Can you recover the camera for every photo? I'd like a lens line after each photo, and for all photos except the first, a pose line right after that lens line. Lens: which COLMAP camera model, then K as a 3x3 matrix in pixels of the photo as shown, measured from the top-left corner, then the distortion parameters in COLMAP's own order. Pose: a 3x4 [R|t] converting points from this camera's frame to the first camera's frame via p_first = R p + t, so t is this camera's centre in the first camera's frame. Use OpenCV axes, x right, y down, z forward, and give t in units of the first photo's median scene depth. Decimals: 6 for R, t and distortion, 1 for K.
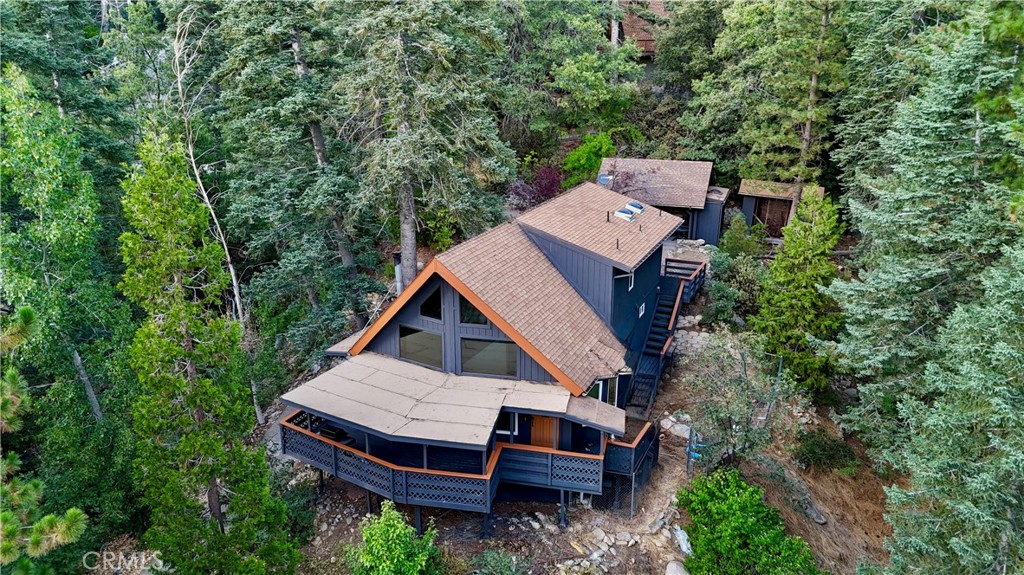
lens RADIAL K [[750.3, 0, 512.0], [0, 750.3, 287.5], [0, 0, 1]] dist [0.078653, -0.073858]
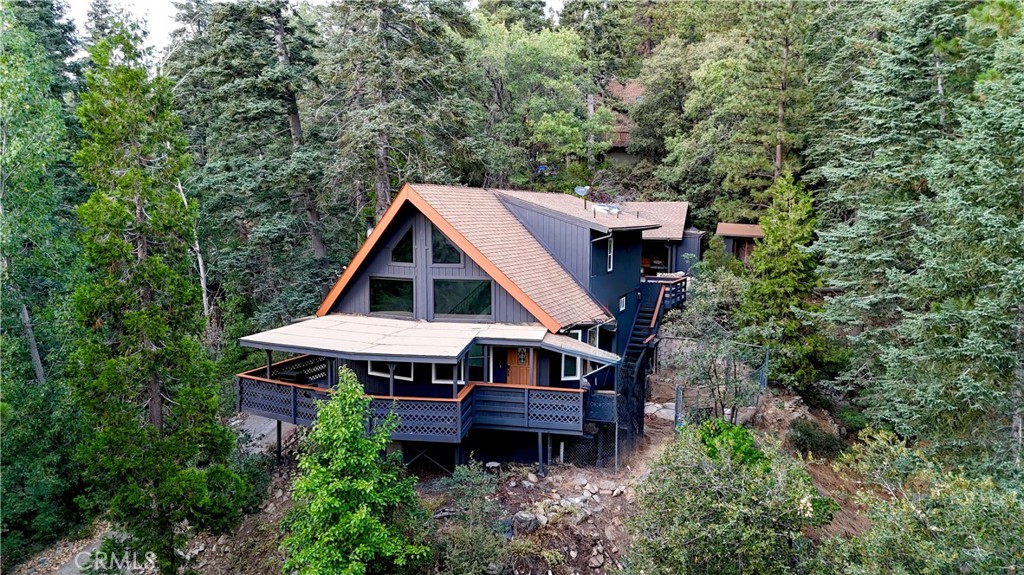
lens RADIAL K [[750.3, 0, 512.0], [0, 750.3, 287.5], [0, 0, 1]] dist [0.078653, -0.073858]
pose [[0.999800, -0.001334, 0.019977, 0.012612], [0.005300, 0.979819, -0.199816, 0.249925], [-0.019307, 0.199882, 0.979630, 0.055542]]
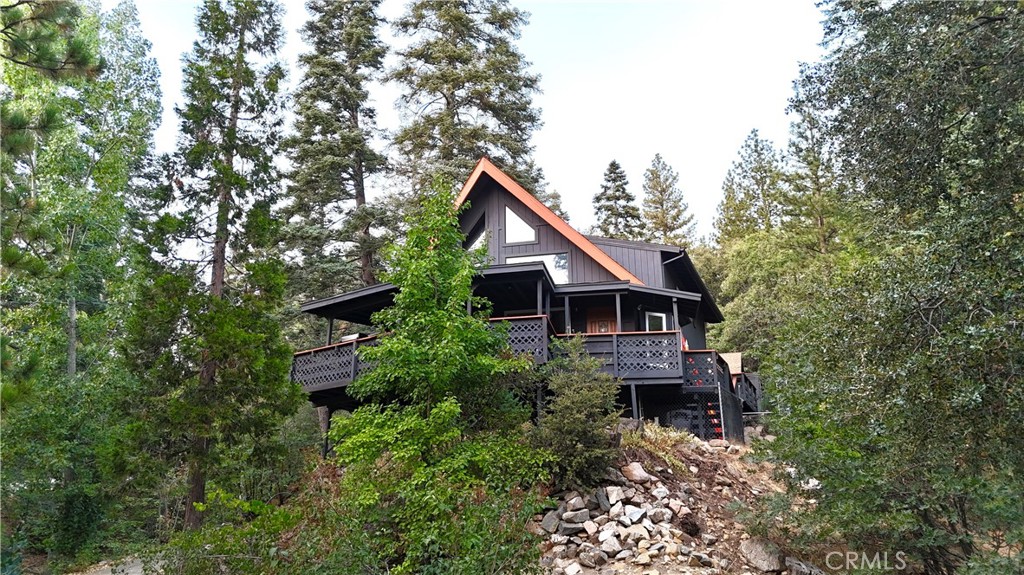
lens RADIAL K [[750.3, 0, 512.0], [0, 750.3, 287.5], [0, 0, 1]] dist [0.078653, -0.073858]
pose [[0.999996, 0.002856, -0.000640, -0.055766], [-0.002673, 0.802122, -0.597154, 0.597322], [-0.001192, 0.597153, 0.802126, 0.264548]]
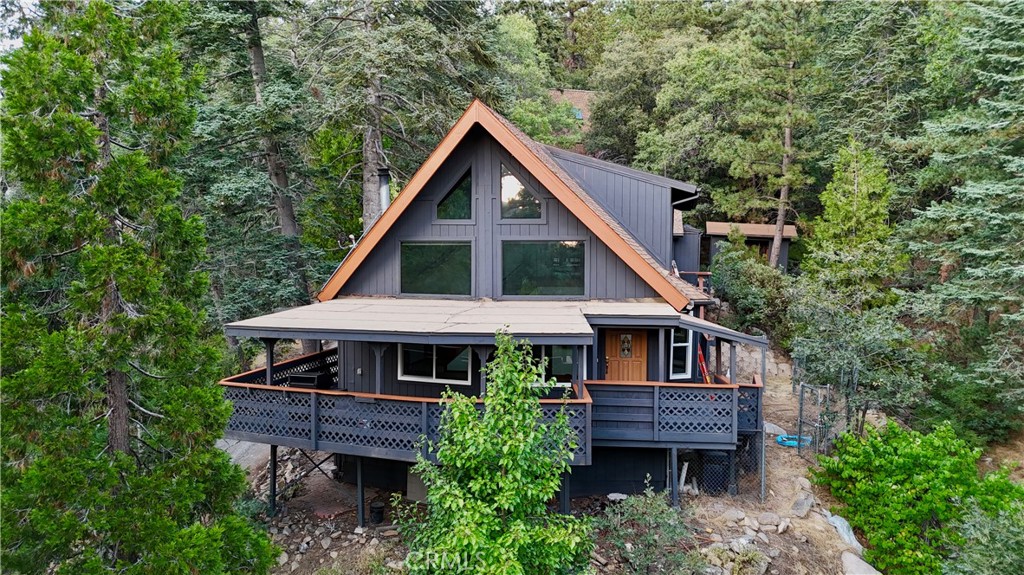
lens RADIAL K [[750.3, 0, 512.0], [0, 750.3, 287.5], [0, 0, 1]] dist [0.078653, -0.073858]
pose [[0.982948, -0.008018, 0.183710, -0.172464], [0.053735, 0.967965, -0.245267, 0.257620], [-0.175859, 0.250957, 0.951890, 0.327505]]
